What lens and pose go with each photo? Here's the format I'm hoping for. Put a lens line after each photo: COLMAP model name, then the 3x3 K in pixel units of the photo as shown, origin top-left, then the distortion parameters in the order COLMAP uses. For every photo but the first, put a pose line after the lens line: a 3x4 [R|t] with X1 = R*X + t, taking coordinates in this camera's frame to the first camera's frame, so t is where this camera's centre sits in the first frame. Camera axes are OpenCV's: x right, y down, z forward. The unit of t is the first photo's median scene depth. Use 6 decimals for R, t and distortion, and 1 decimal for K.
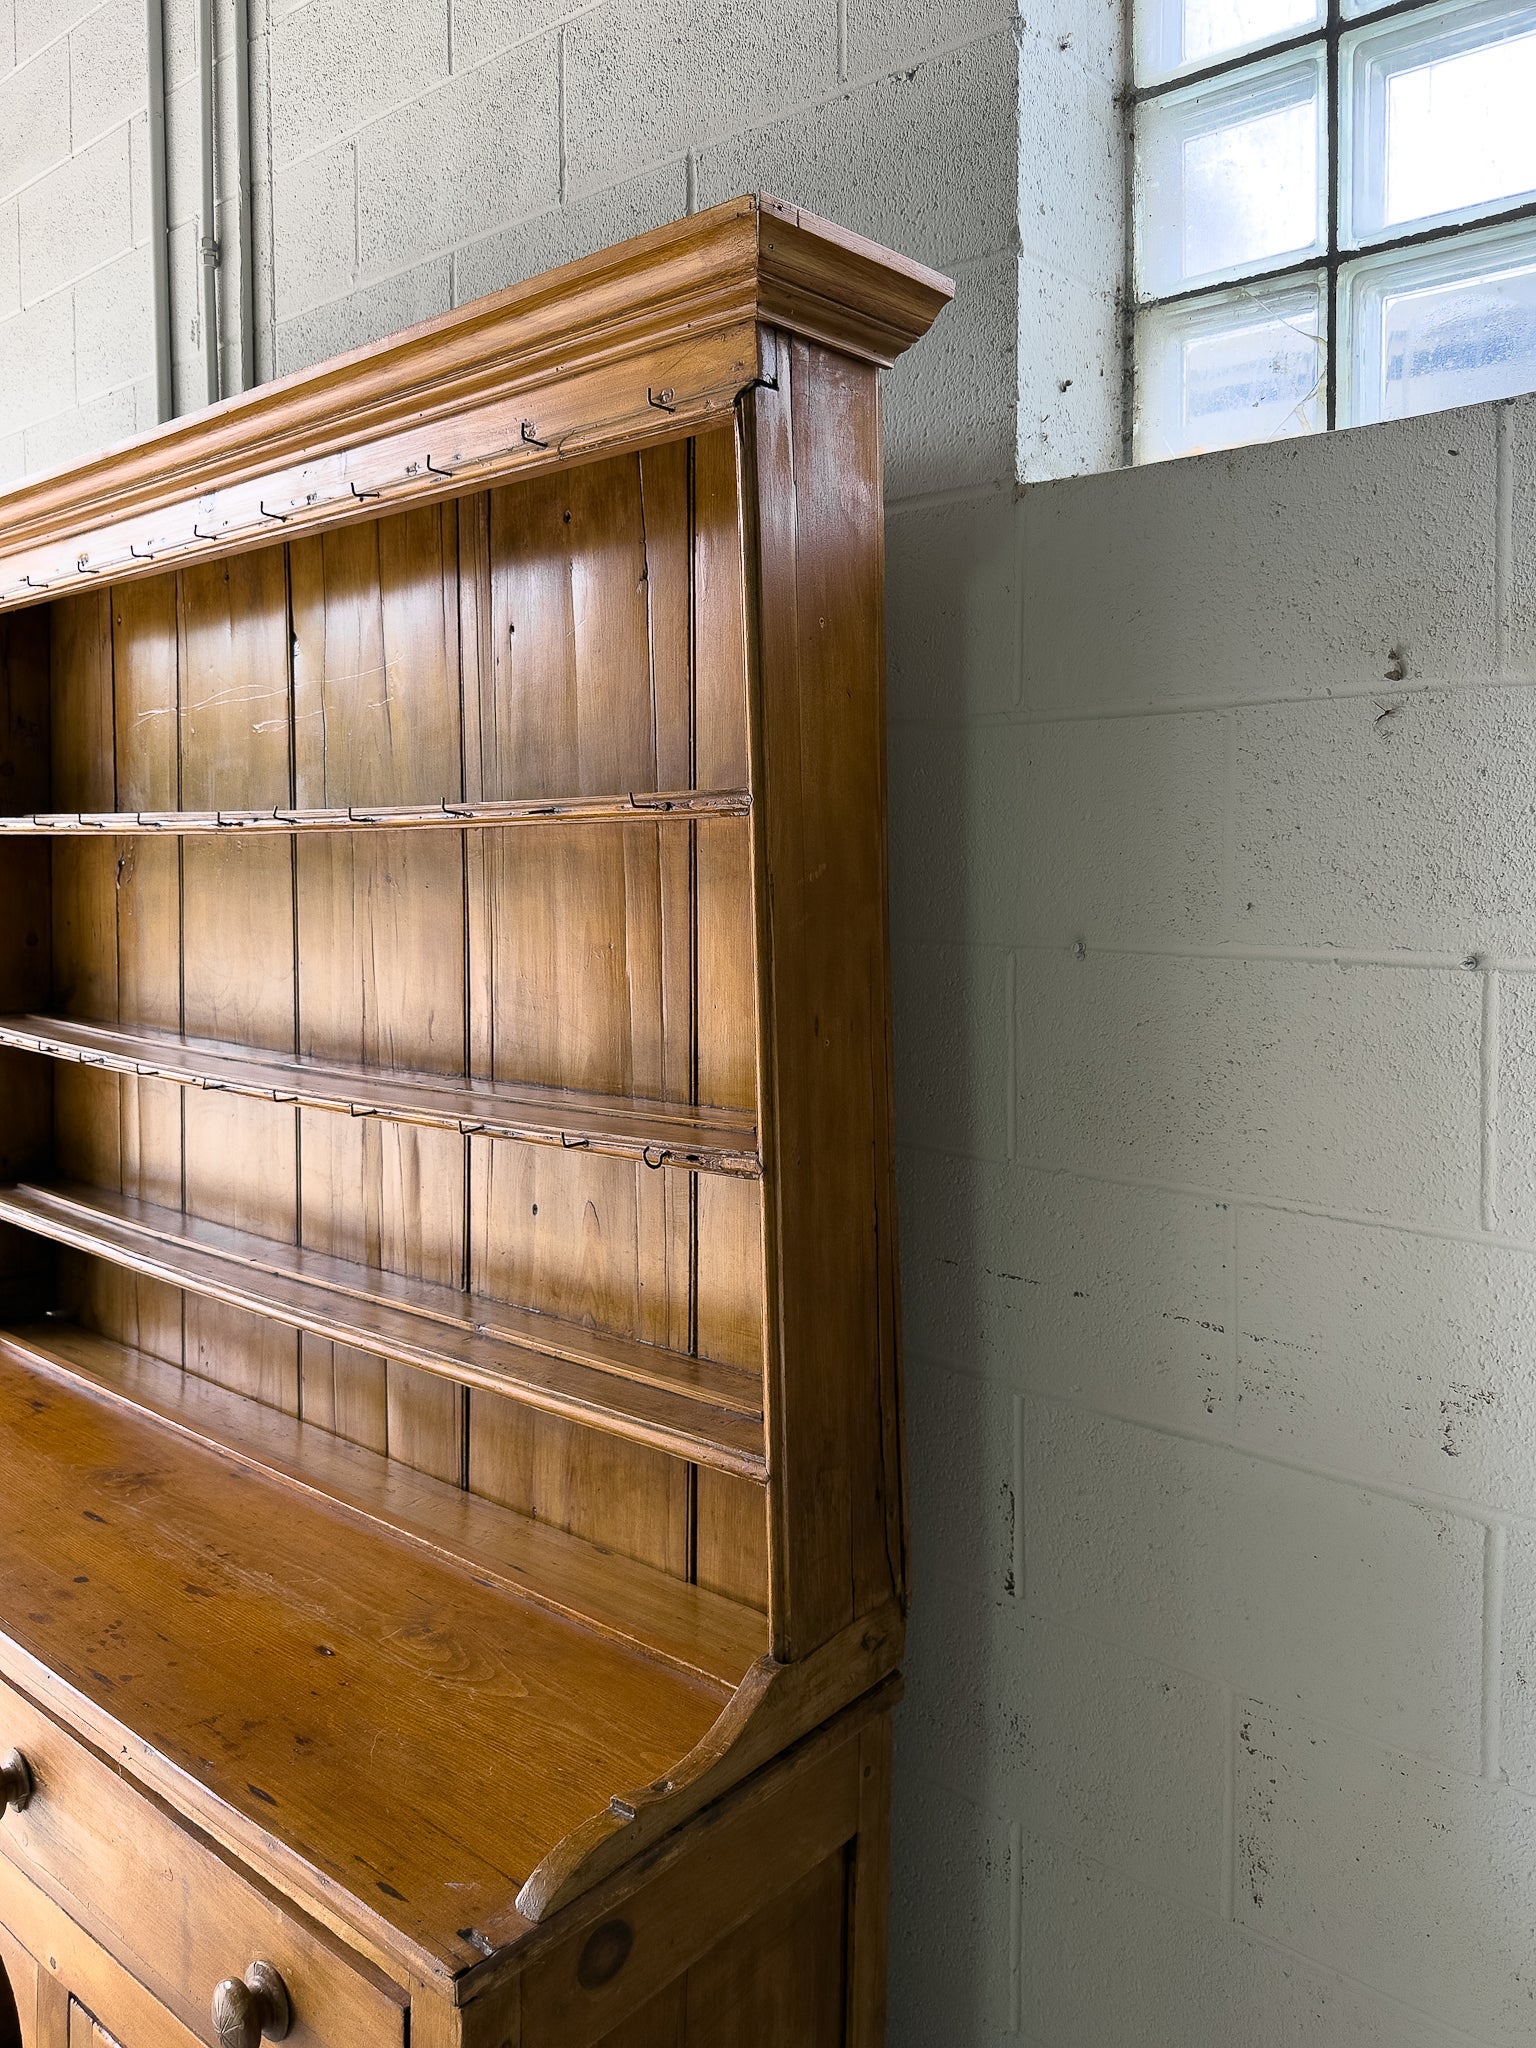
lens RADIAL K [[1527.1, 0, 762.5], [0, 1527.1, 893.9], [0, 0, 1]] dist [0.071256, -0.073485]
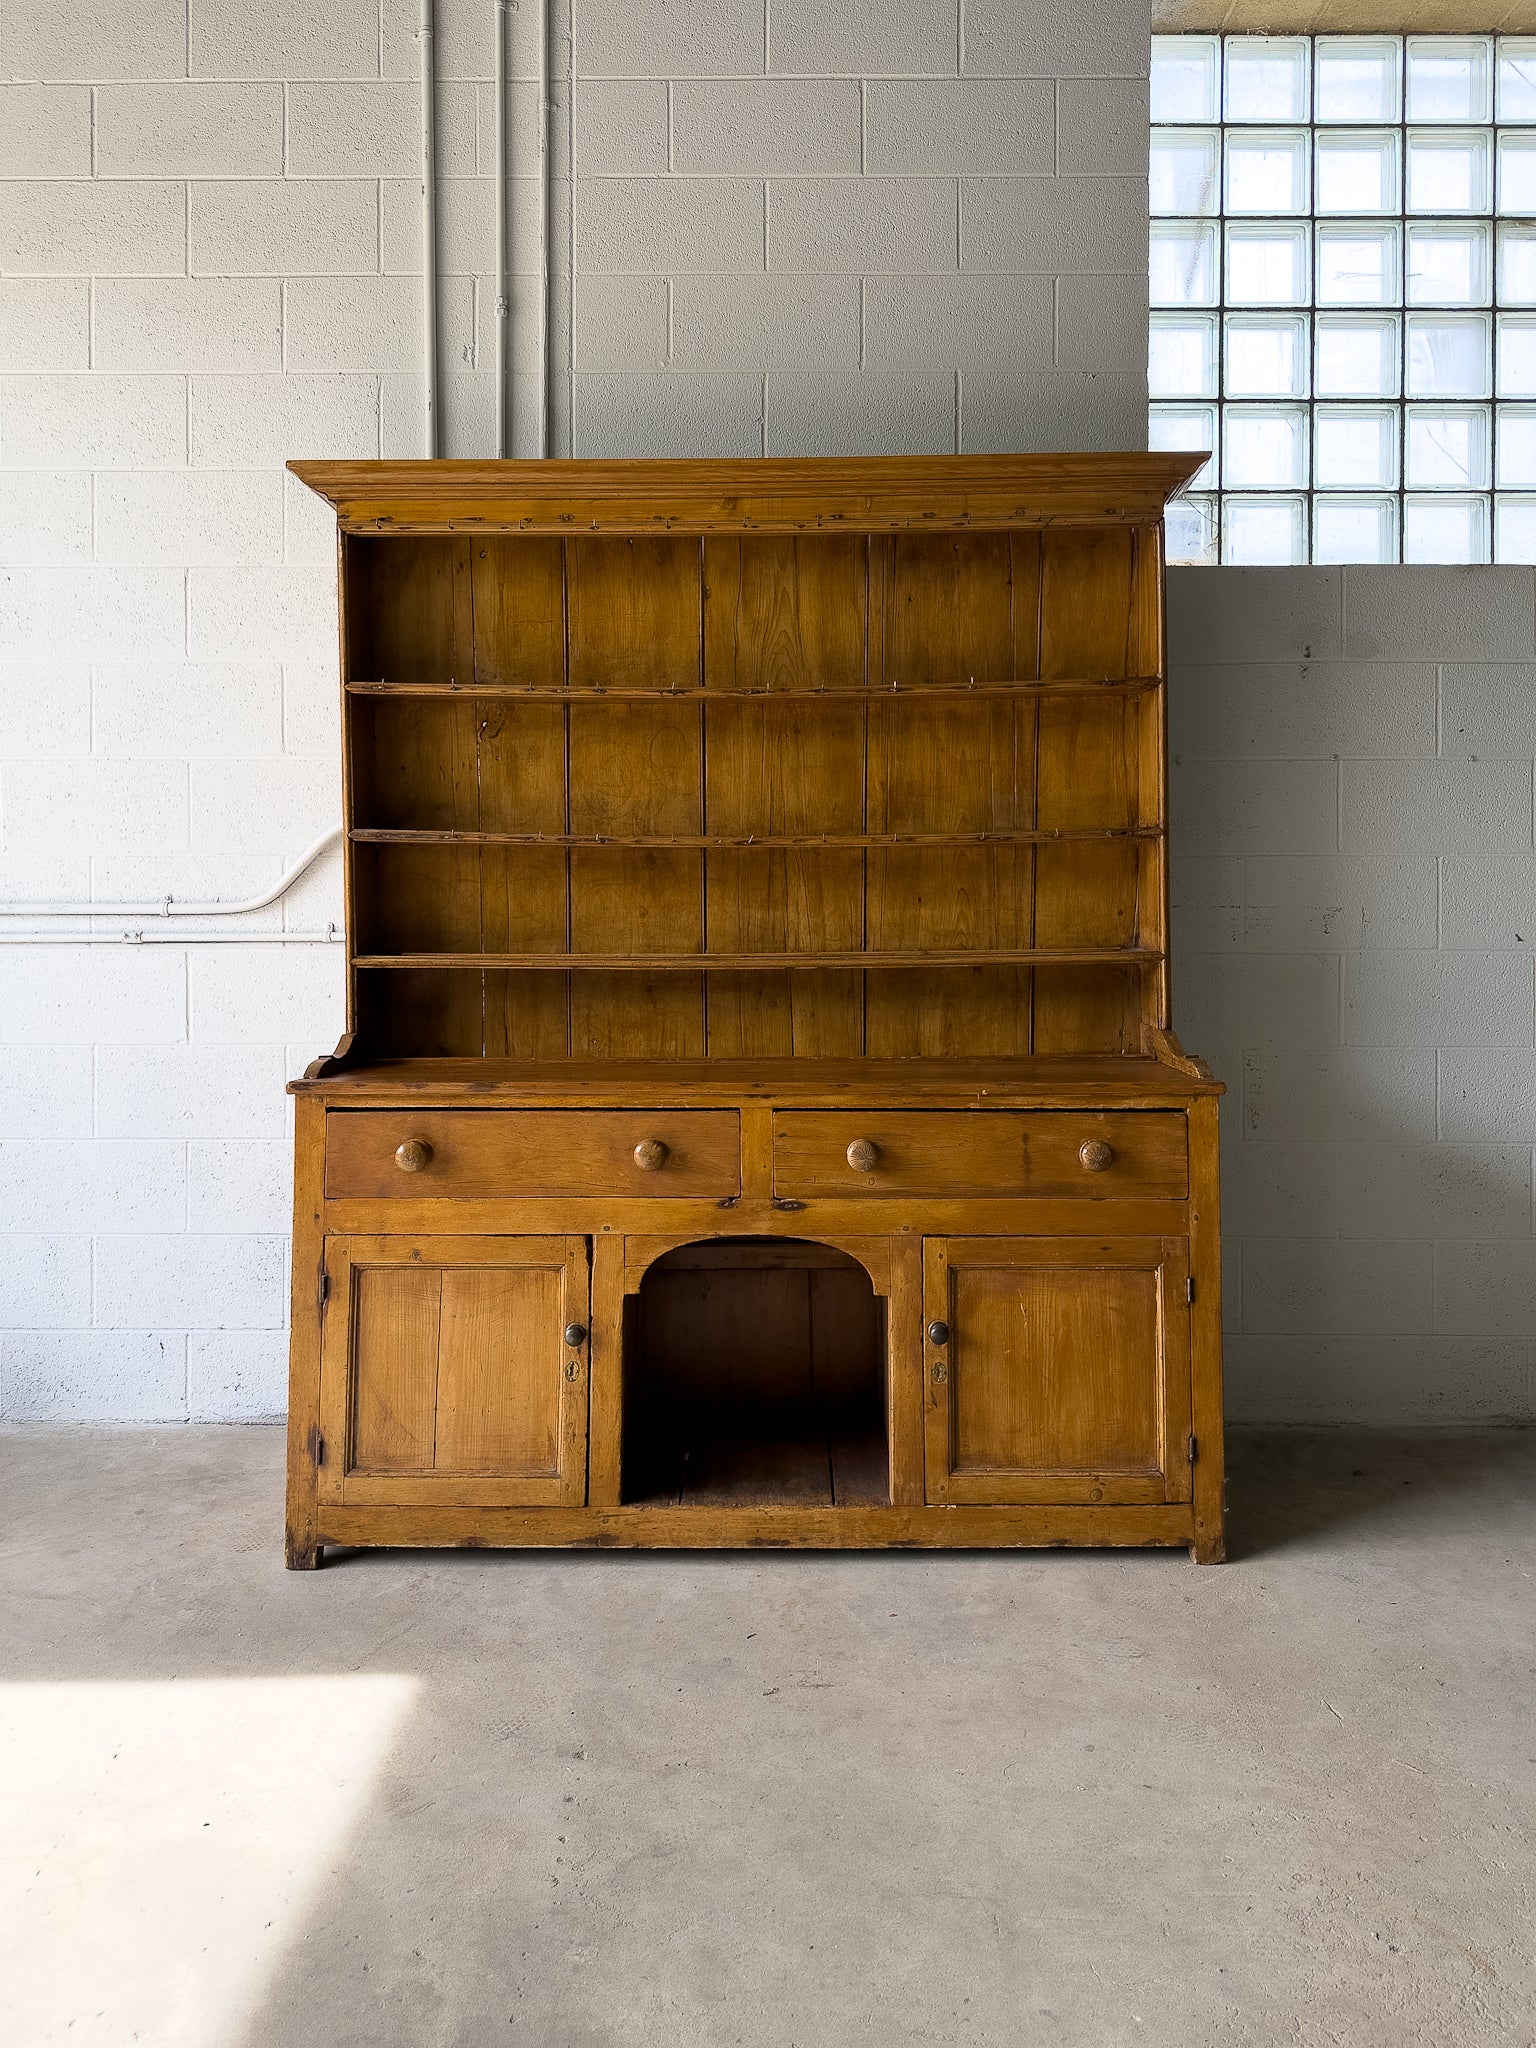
lens RADIAL K [[1480.6, 0, 770.1], [0, 1480.6, 926.1], [0, 0, 1]] dist [0.162239, -0.197607]
pose [[0.758619, -0.013988, 0.651385, -1.489339], [0.019960, 0.999799, -0.001776, 0.232512], [-0.651229, 0.014349, 0.758745, -0.303459]]
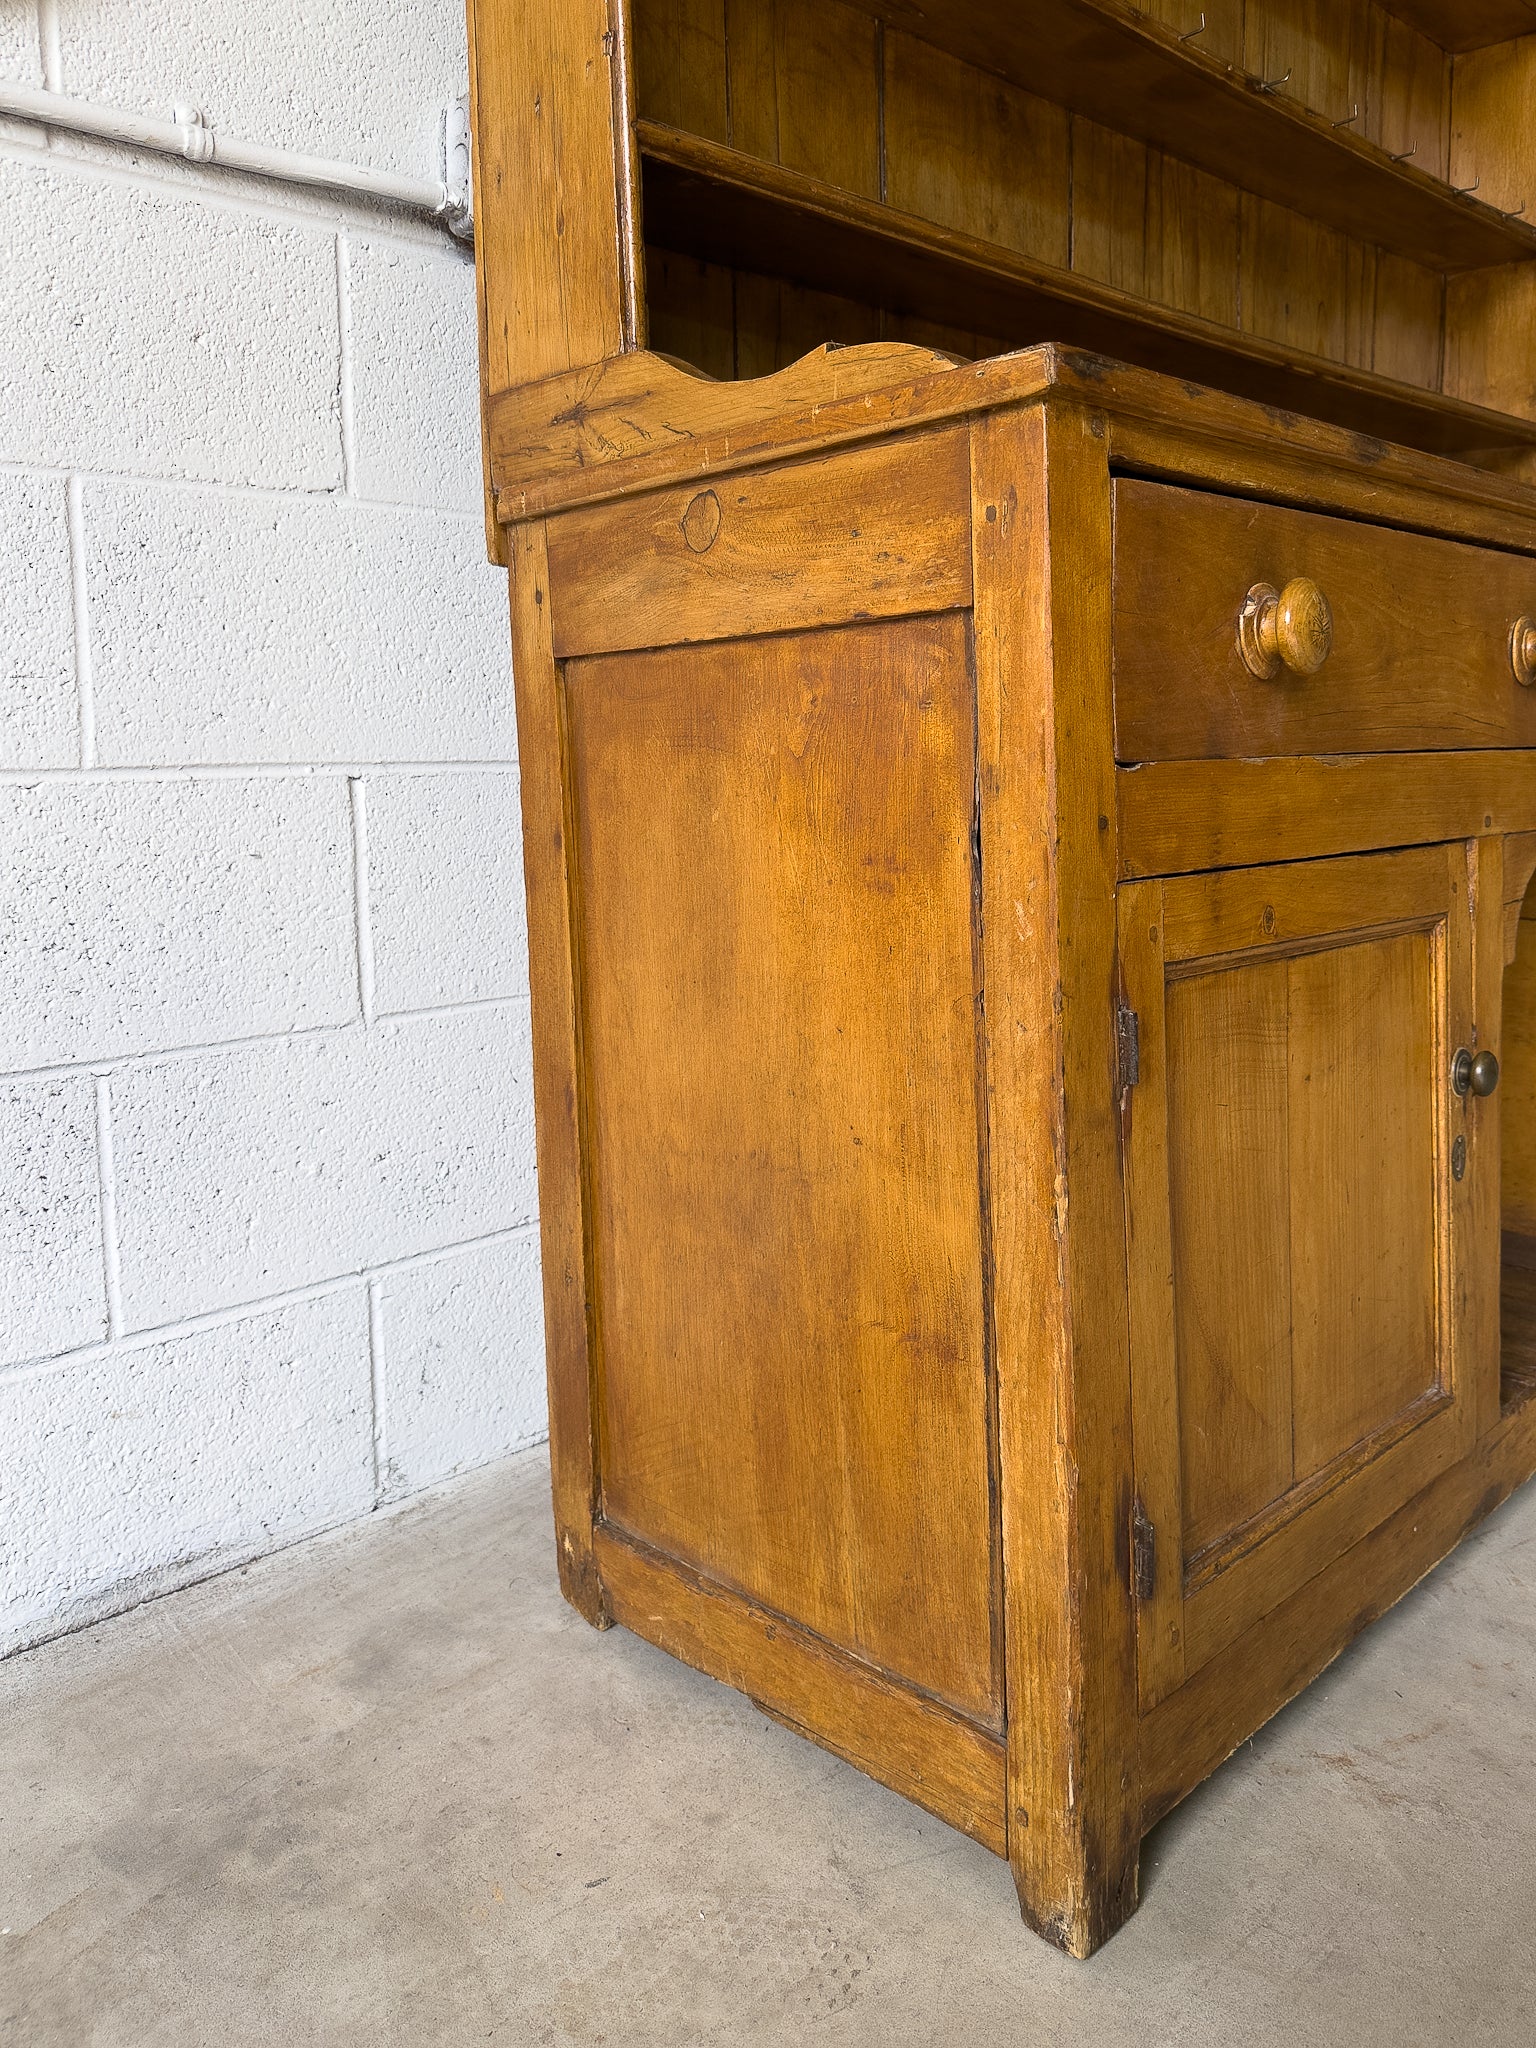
lens RADIAL K [[1497.3, 0, 764.6], [0, 1497.3, 888.5], [0, 0, 1]] dist [0.106390, -0.140358]
pose [[0.089459, -0.100807, 0.990876, -1.308995], [0.043947, 0.994295, 0.097188, 0.492948], [-0.995021, 0.034852, 0.093378, 1.263542]]
